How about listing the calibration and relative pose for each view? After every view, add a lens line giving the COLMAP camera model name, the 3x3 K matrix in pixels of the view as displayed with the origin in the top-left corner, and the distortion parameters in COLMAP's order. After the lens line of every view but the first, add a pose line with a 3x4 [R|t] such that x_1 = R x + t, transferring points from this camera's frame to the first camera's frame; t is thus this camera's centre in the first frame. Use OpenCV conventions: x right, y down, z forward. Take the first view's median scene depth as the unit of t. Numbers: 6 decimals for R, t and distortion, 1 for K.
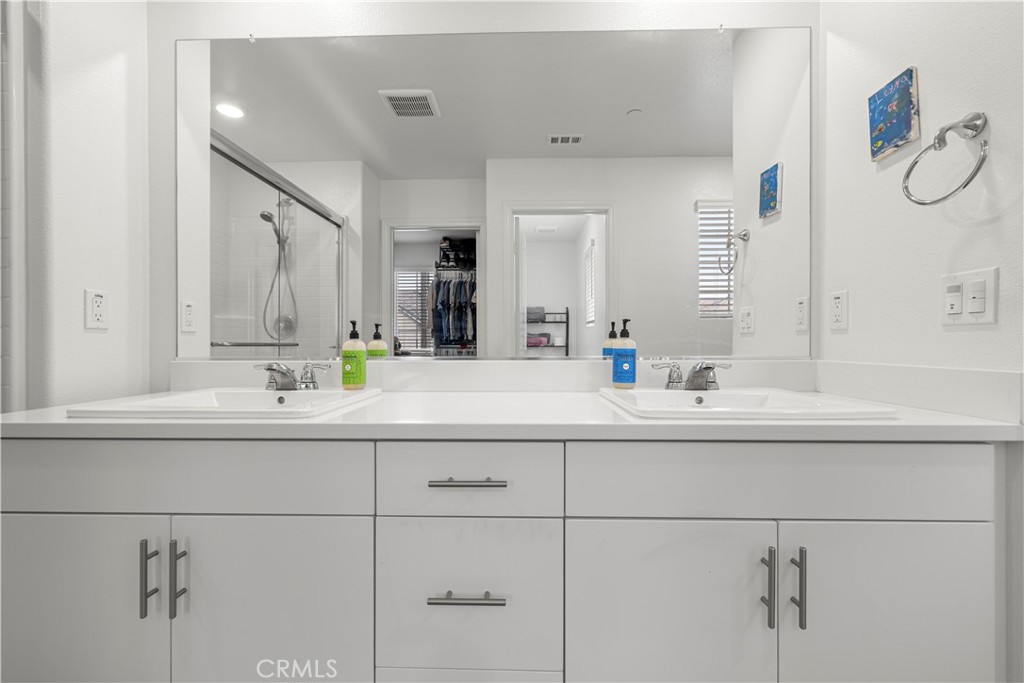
lens RADIAL K [[435.9, 0, 512.7], [0, 435.9, 343.1], [0, 0, 1]] dist [-0.000096, 0.000443]
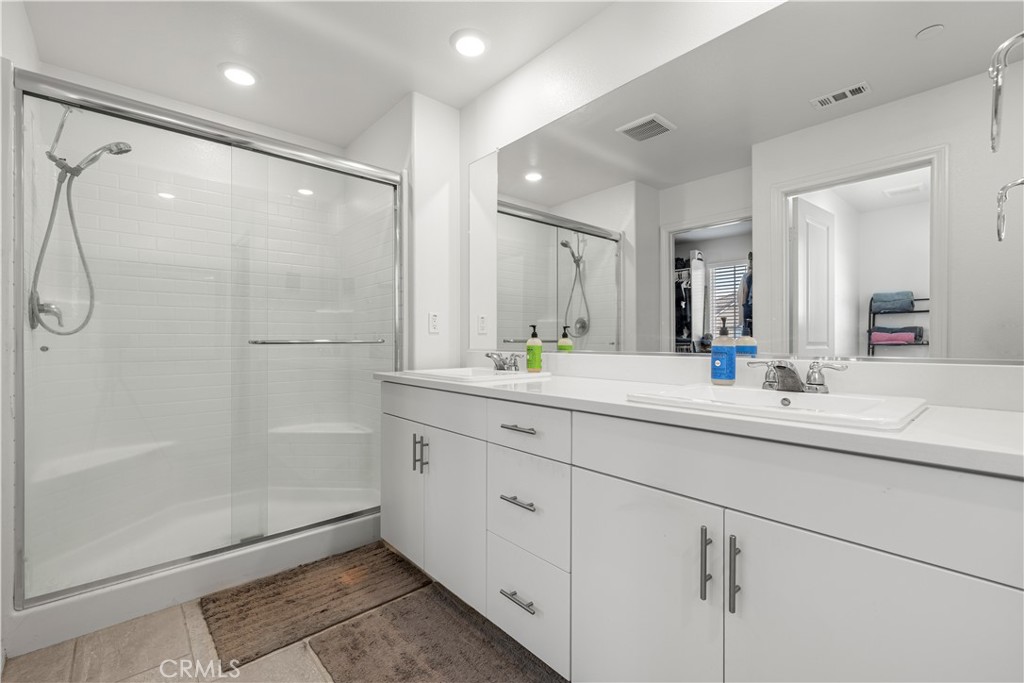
lens RADIAL K [[435.9, 0, 509.2], [0, 435.9, 341.5], [0, 0, 1]] dist [-0.000096, 0.000443]
pose [[0.688130, 0.003228, -0.725581, 0.529284], [0.000216, 0.999989, 0.004654, -0.002645], [0.725588, -0.003359, 0.688121, -0.060581]]
